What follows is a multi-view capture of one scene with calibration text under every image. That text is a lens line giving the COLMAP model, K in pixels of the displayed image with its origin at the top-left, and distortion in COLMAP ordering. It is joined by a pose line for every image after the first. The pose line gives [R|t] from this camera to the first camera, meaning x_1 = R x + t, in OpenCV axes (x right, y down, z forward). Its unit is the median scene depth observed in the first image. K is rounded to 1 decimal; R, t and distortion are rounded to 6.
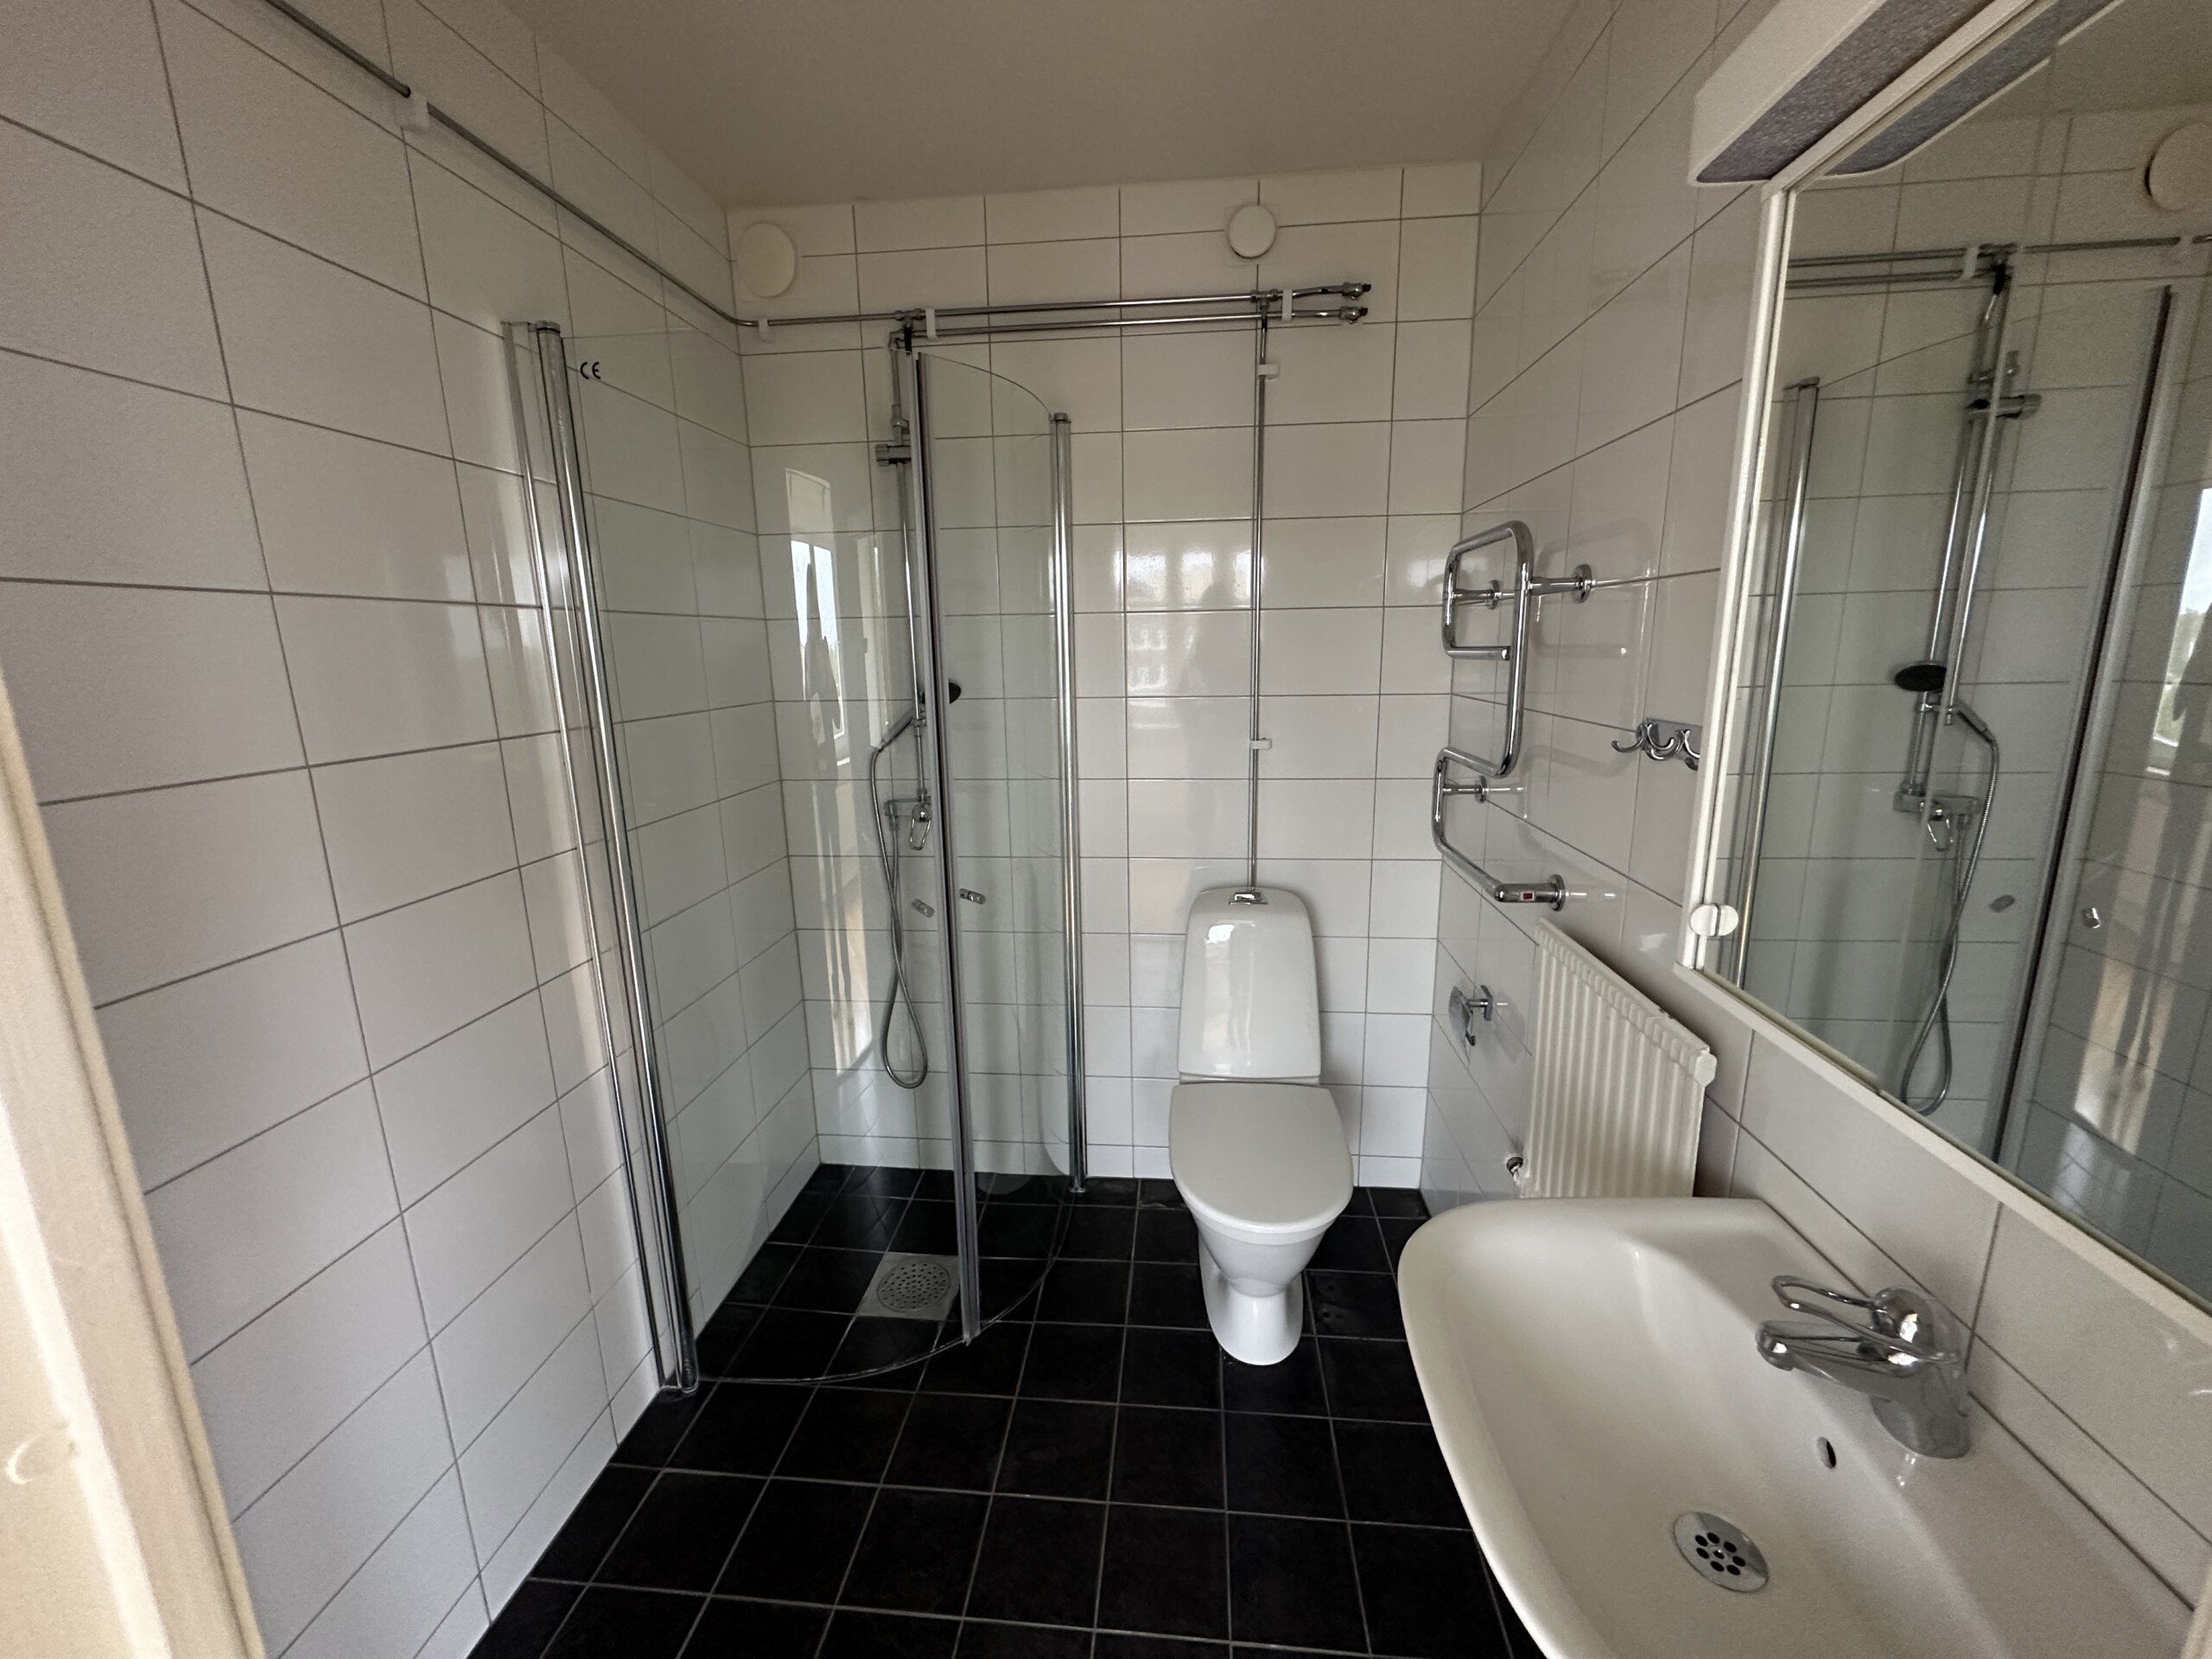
lens RADIAL K [[880.3, 0, 1112.1], [0, 880.3, 825.1], [0, 0, 1]] dist [-0.002355, 0.000784]
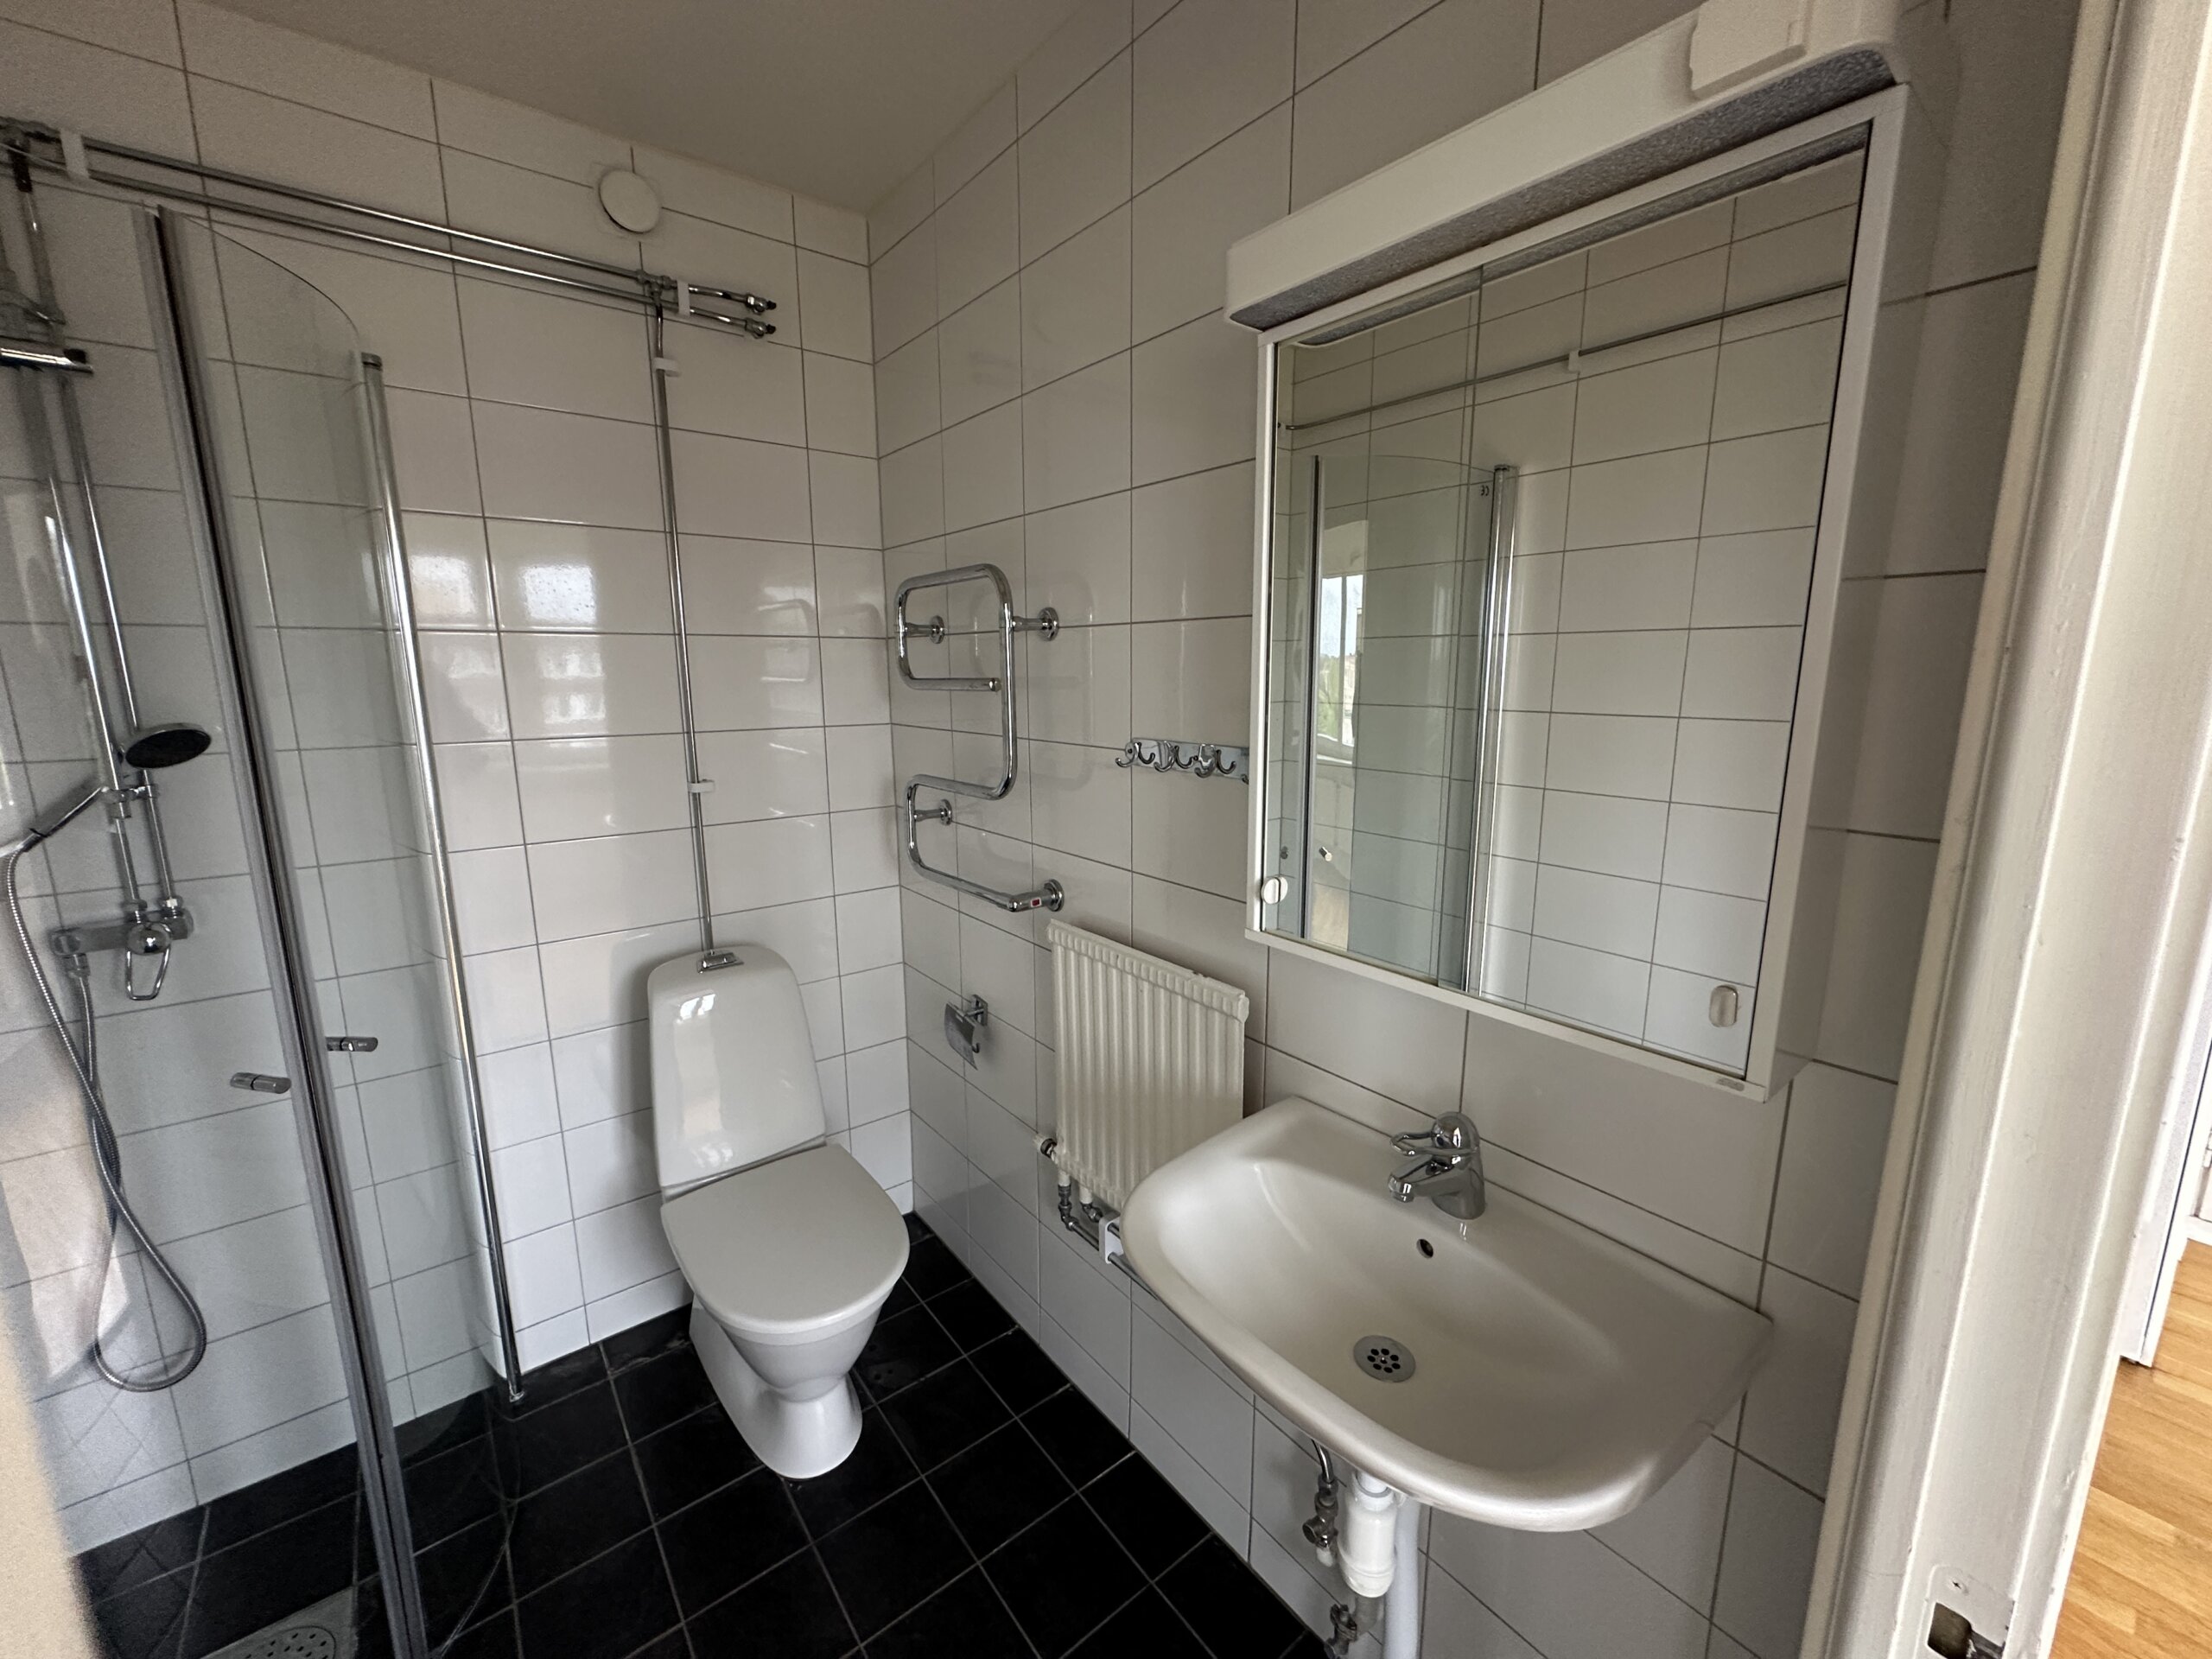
lens RADIAL K [[880.3, 0, 1108.3], [0, 880.3, 825.2], [0, 0, 1]] dist [-0.002355, 0.000784]
pose [[0.723902, -0.108500, 0.681317, -0.157590], [0.131026, 0.991204, 0.018634, -0.018679], [-0.677346, 0.075781, 0.731751, 0.091667]]
